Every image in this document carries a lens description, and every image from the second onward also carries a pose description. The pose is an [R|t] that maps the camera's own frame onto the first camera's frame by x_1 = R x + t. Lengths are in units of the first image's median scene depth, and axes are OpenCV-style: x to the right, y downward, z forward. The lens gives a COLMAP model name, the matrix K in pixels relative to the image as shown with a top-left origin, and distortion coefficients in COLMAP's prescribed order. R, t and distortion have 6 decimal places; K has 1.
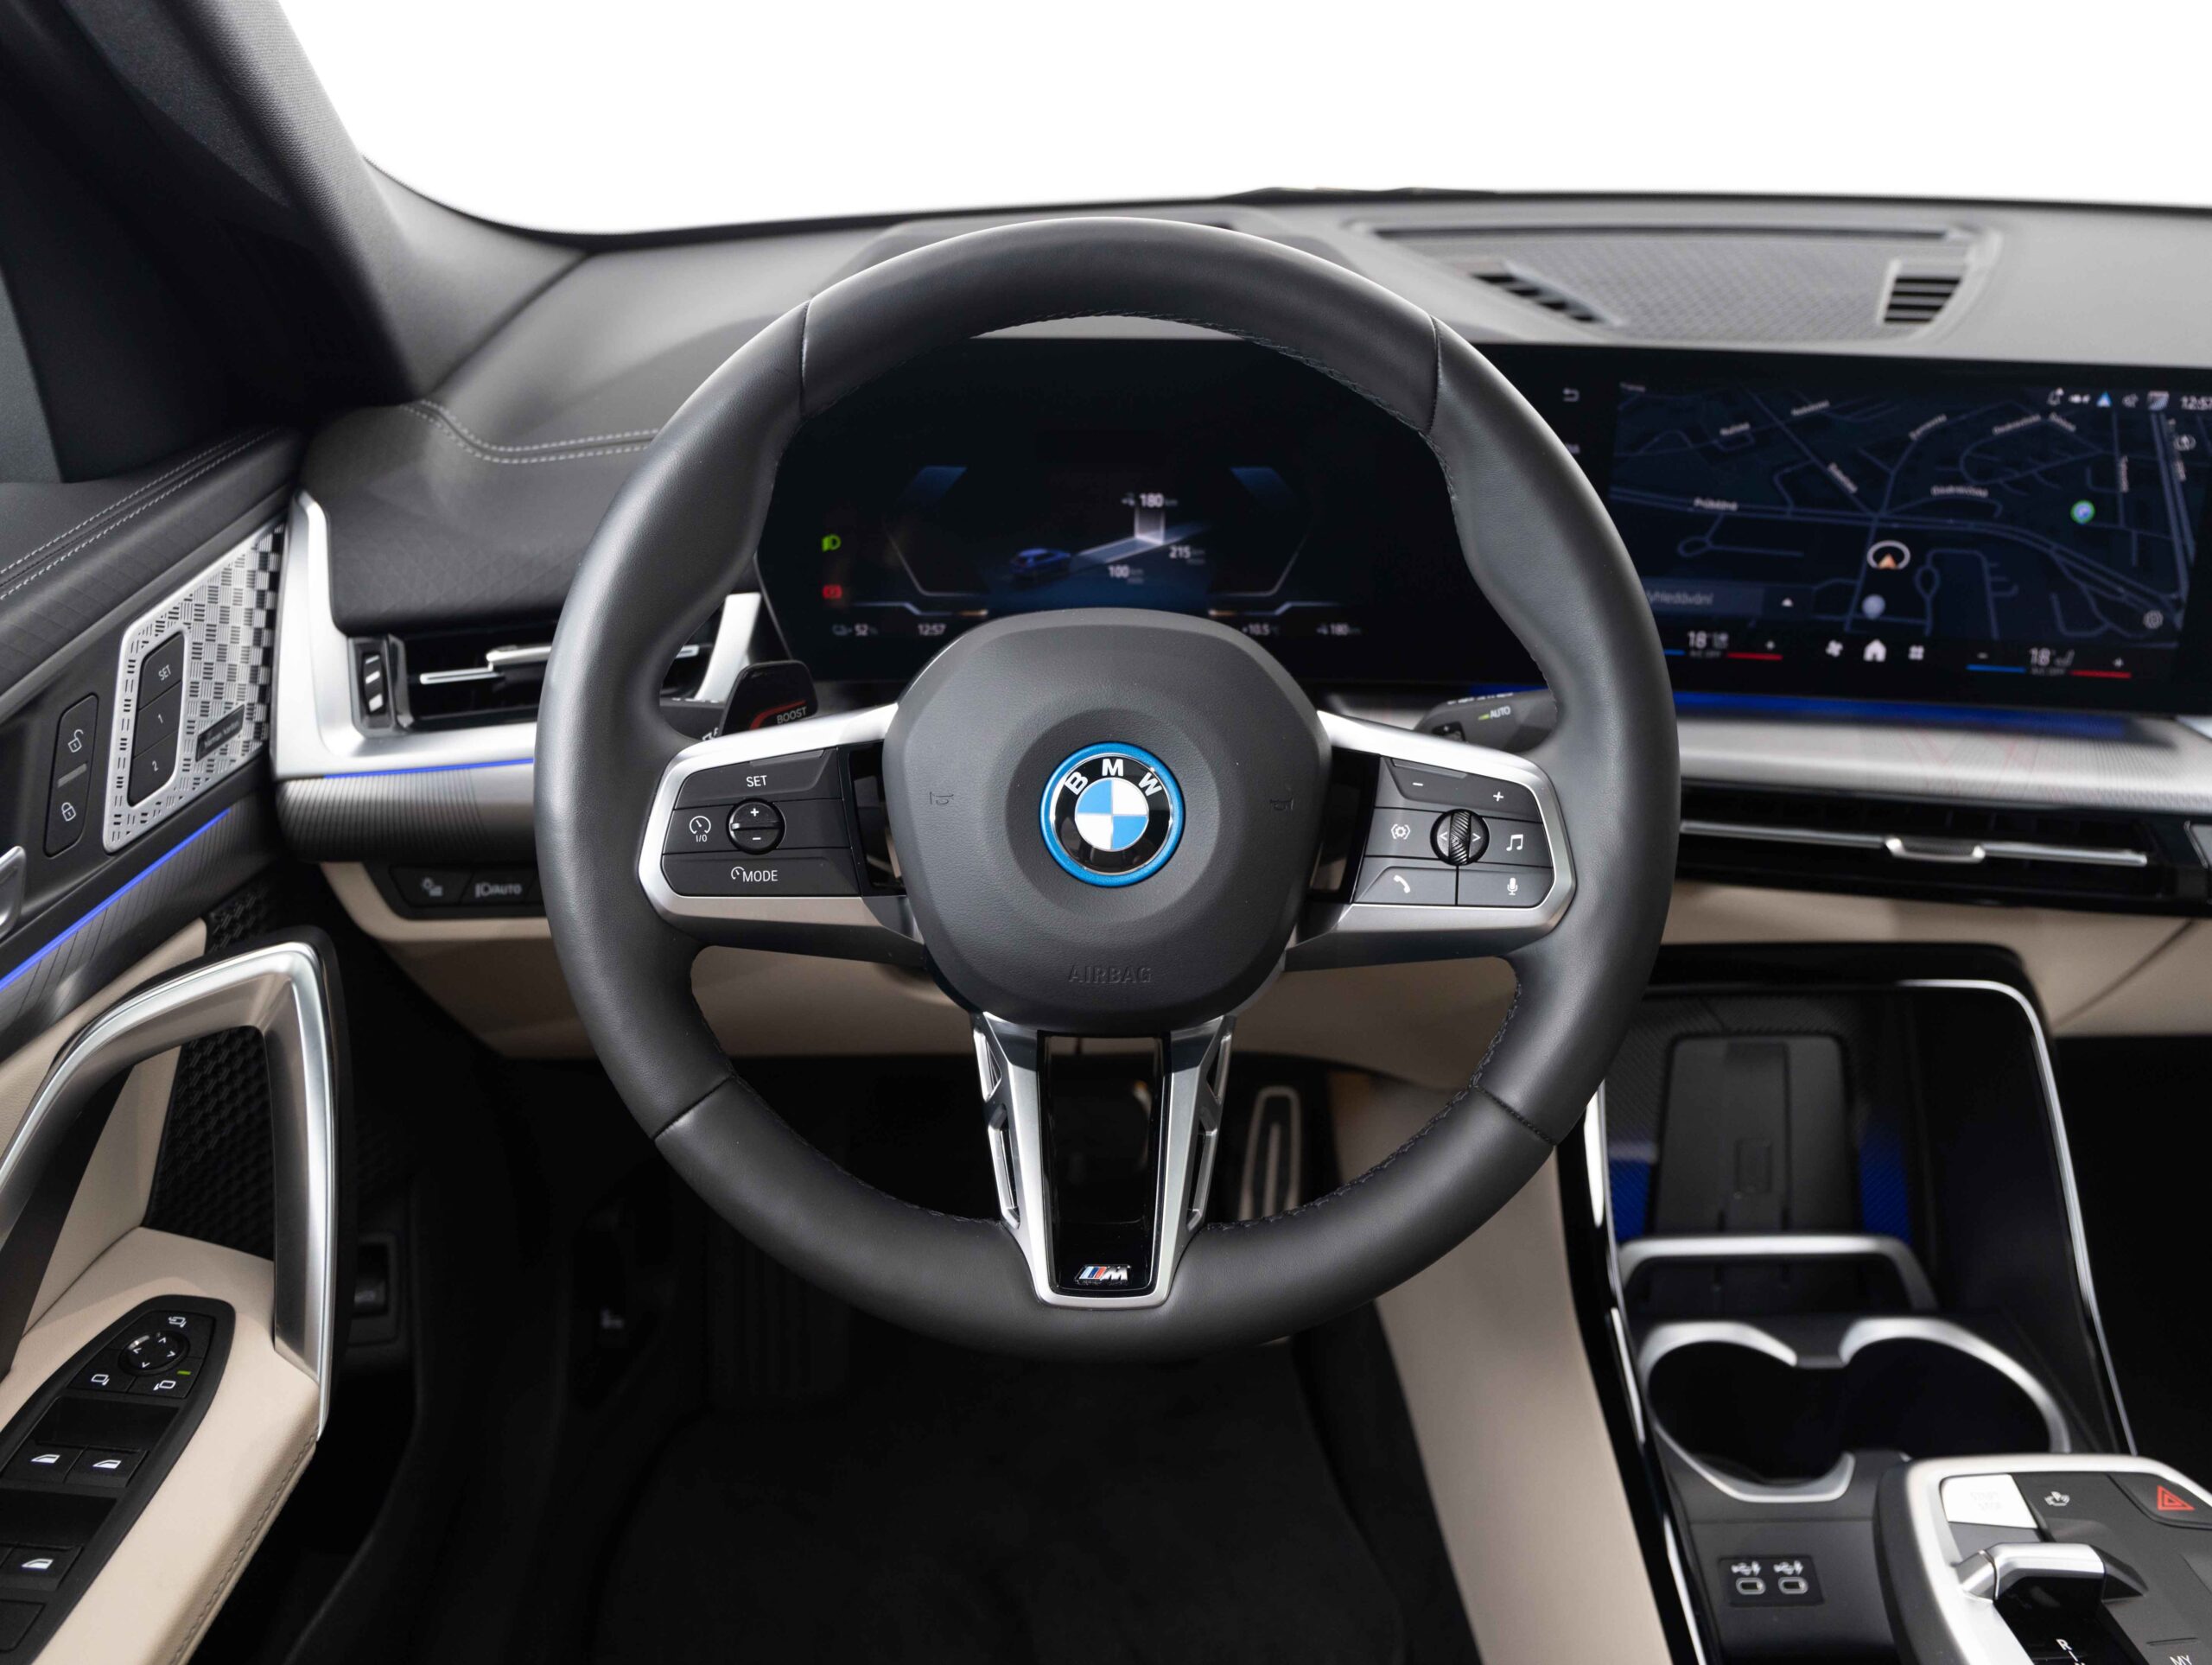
lens RADIAL K [[1649.5, 0, 1104.4], [0, 1649.5, 826.8], [0, 0, 1]] dist [0.022305, 0.002668]
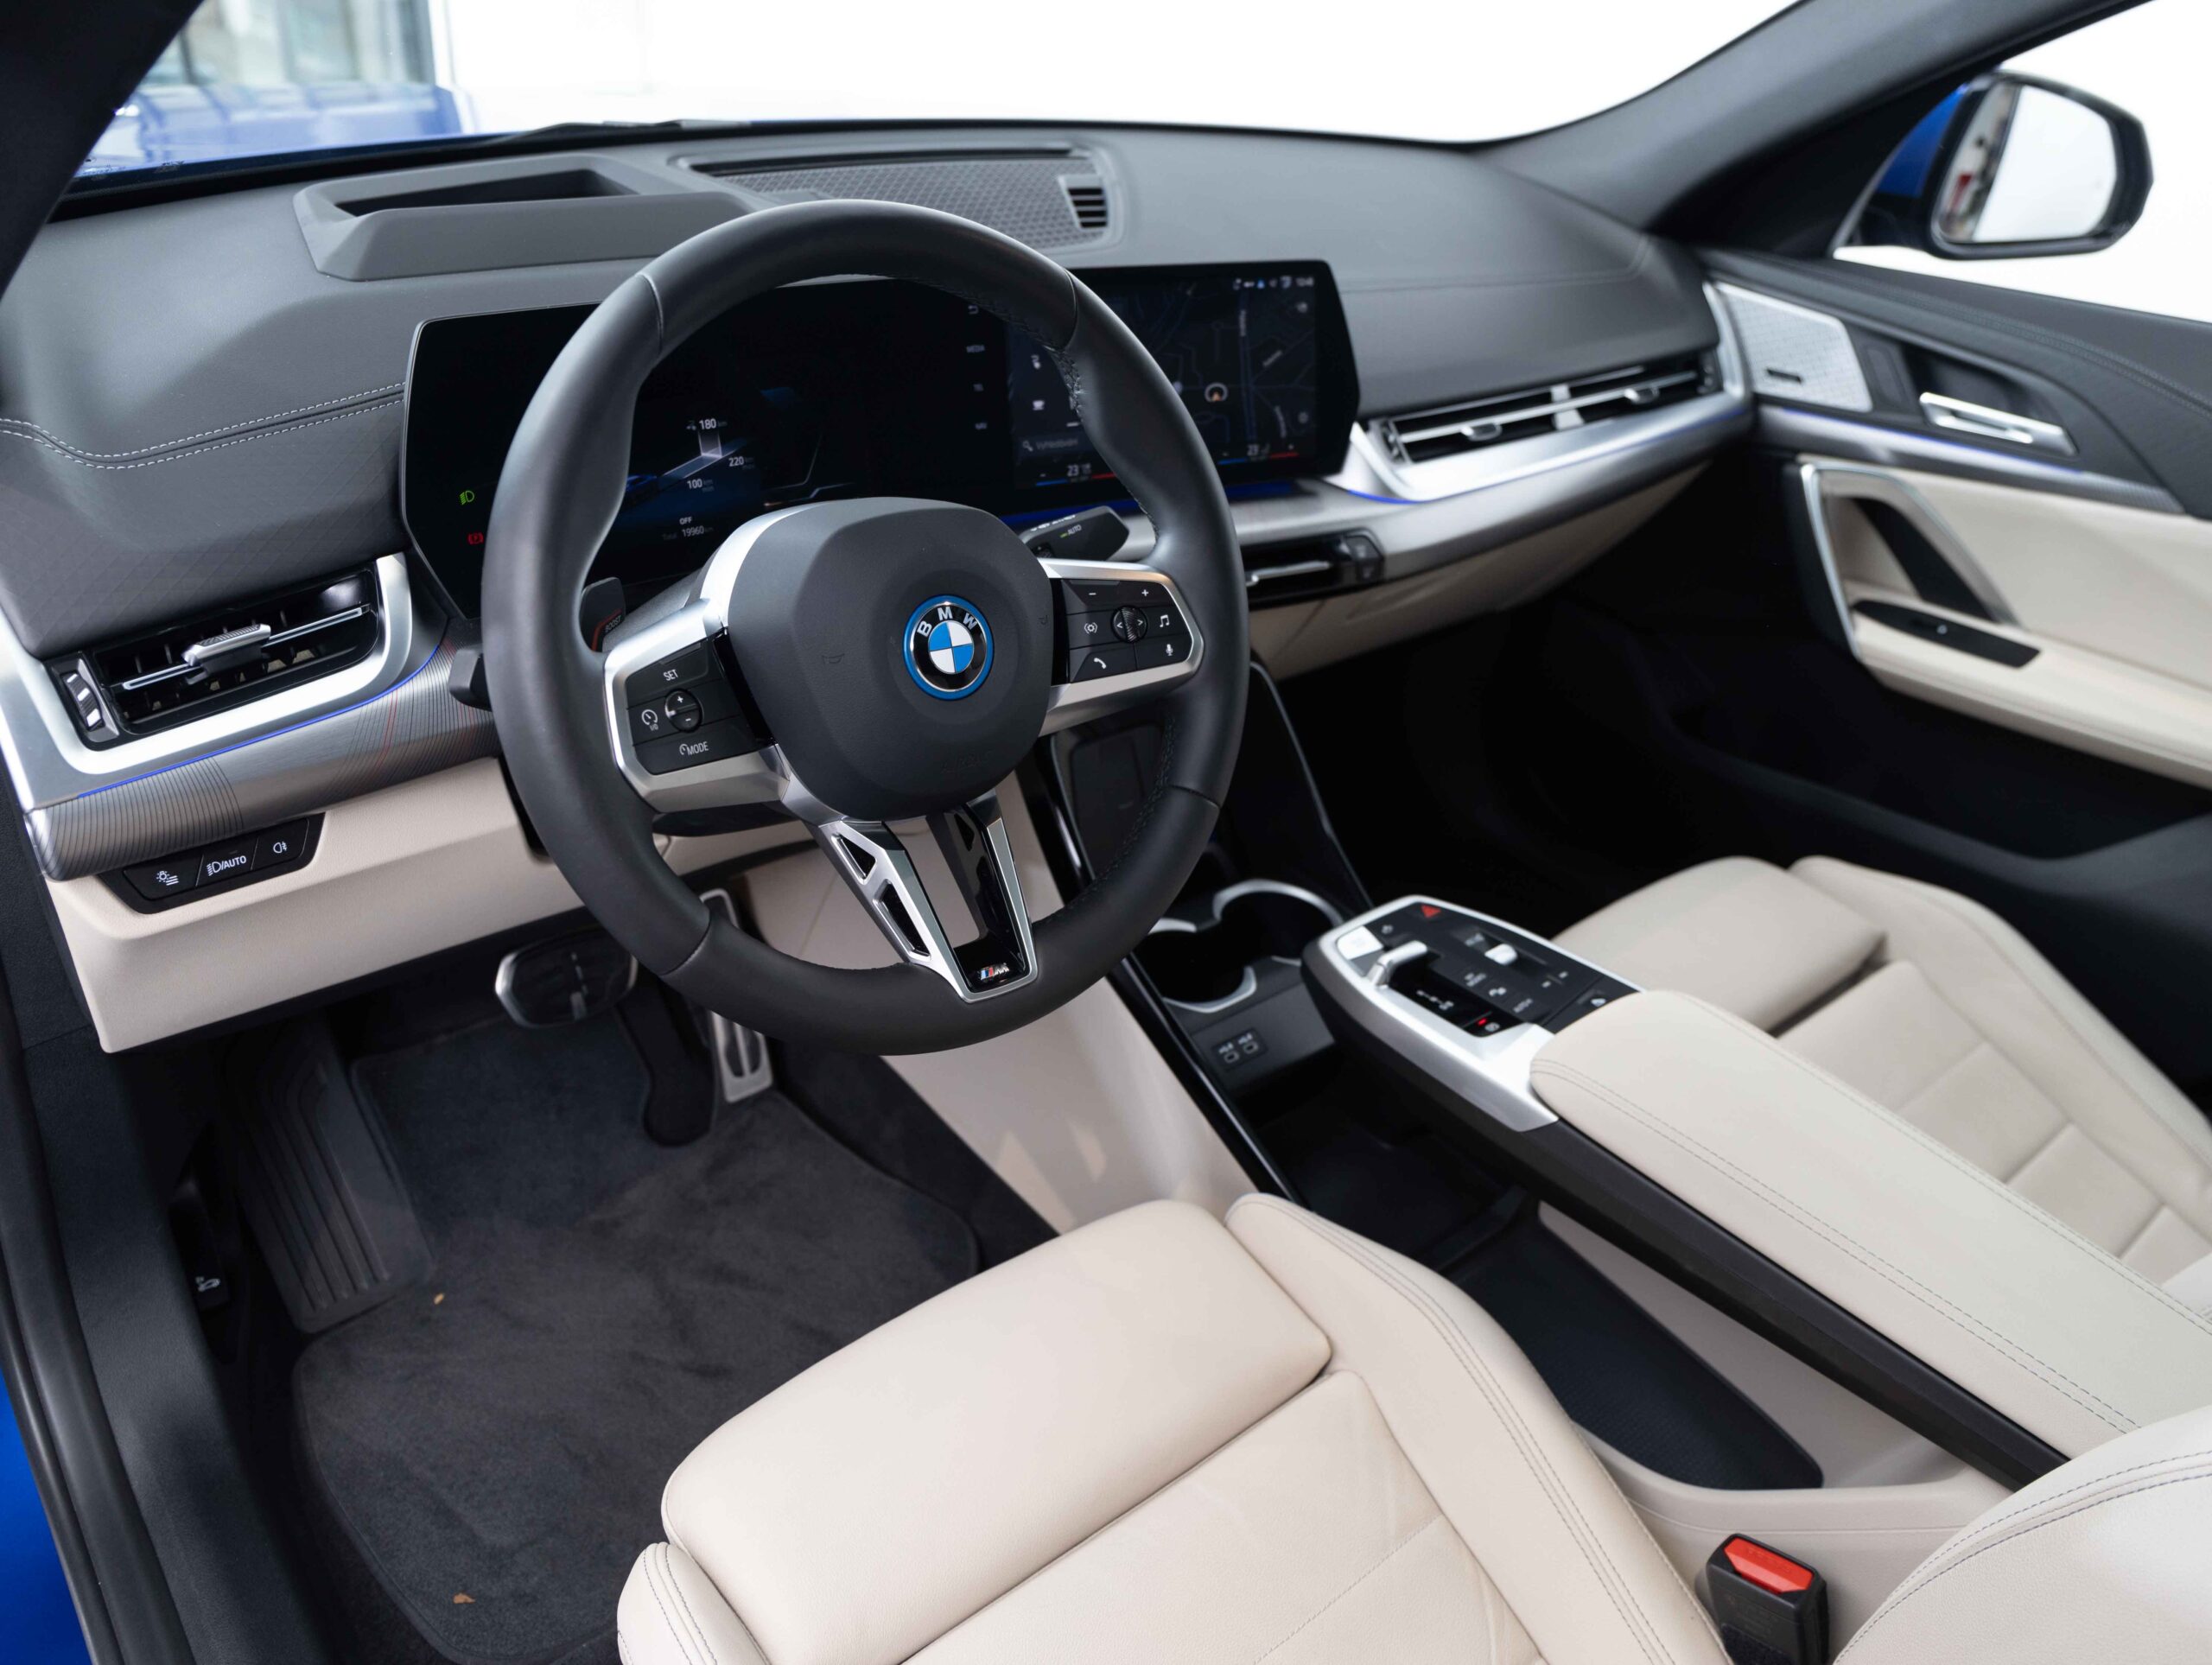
lens RADIAL K [[1572.3, 0, 1106.0], [0, 1572.3, 832.5], [0, 0, 1]] dist [0.011881, 0.020452]
pose [[0.802071, -0.272225, 0.531578, -0.470125], [0.211740, 0.961875, 0.173099, -0.041523], [-0.558433, -0.026282, 0.829133, -0.190836]]
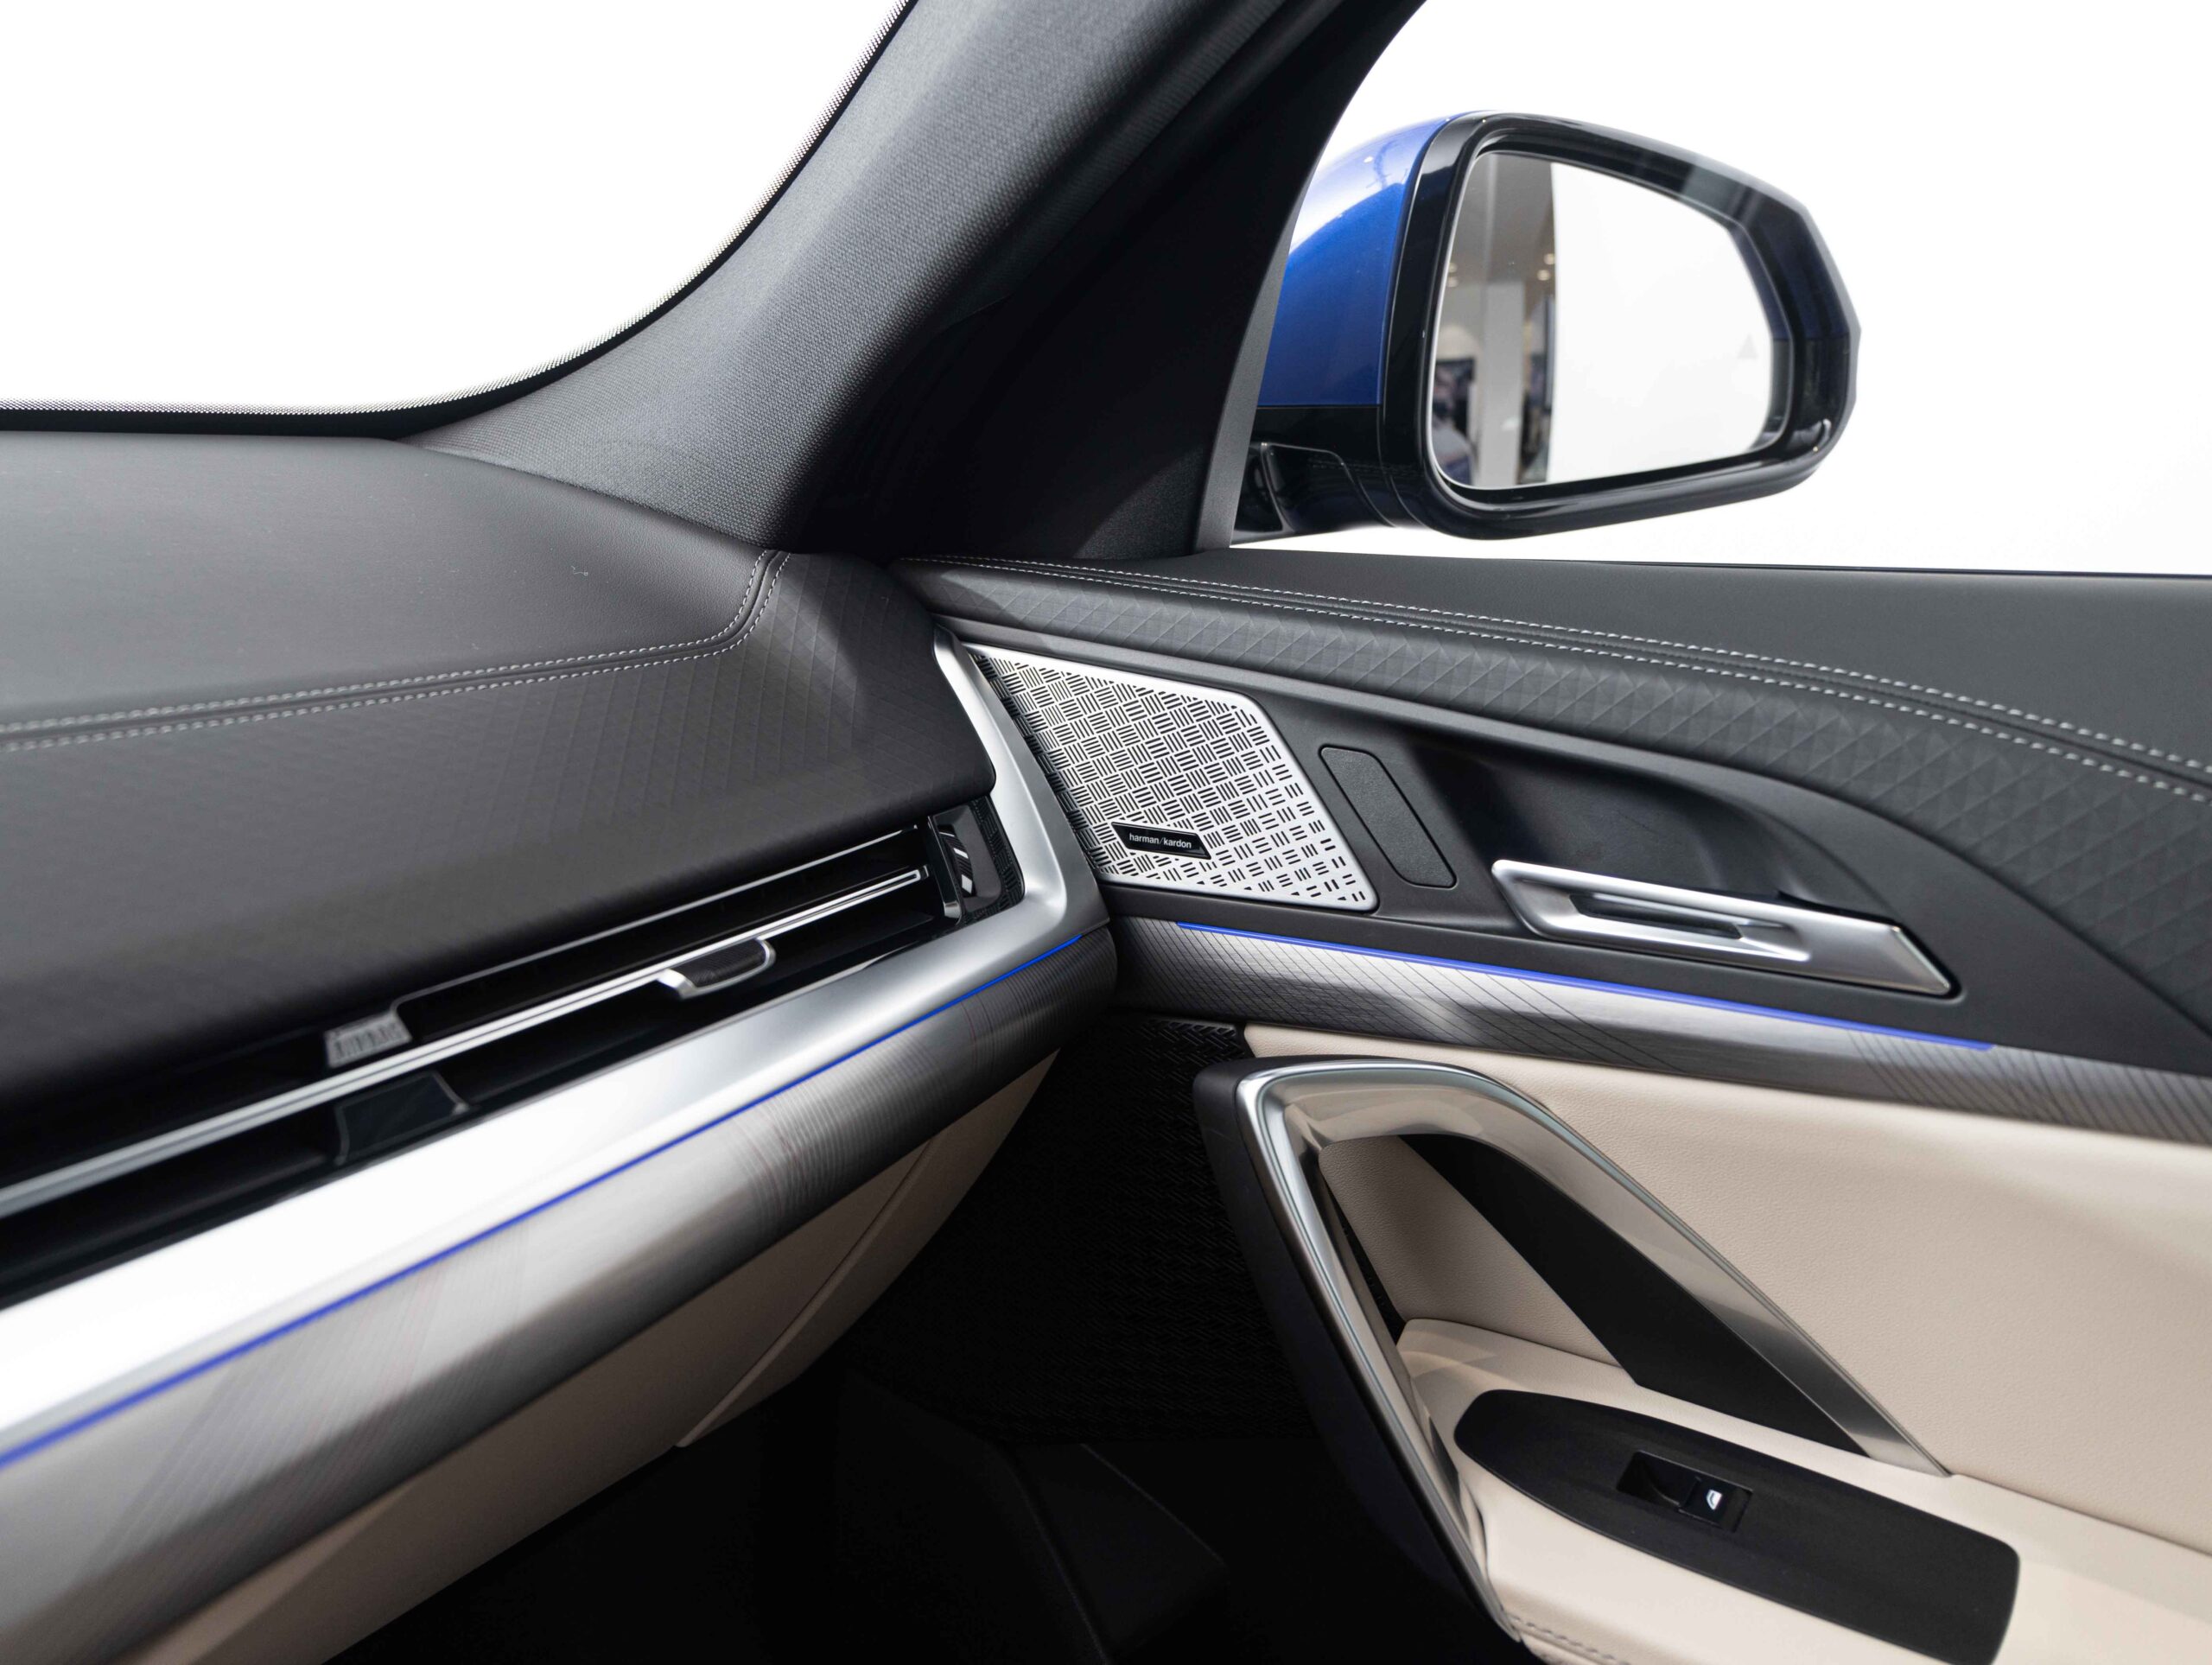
lens RADIAL K [[1649.5, 0, 1104.4], [0, 1649.5, 826.8], [0, 0, 1]] dist [0.022305, 0.002668]
pose [[0.660069, -0.232893, 0.714192, 0.883279], [0.360712, 0.932214, -0.029388, -0.062845], [-0.658936, 0.277015, 0.699333, 0.473308]]
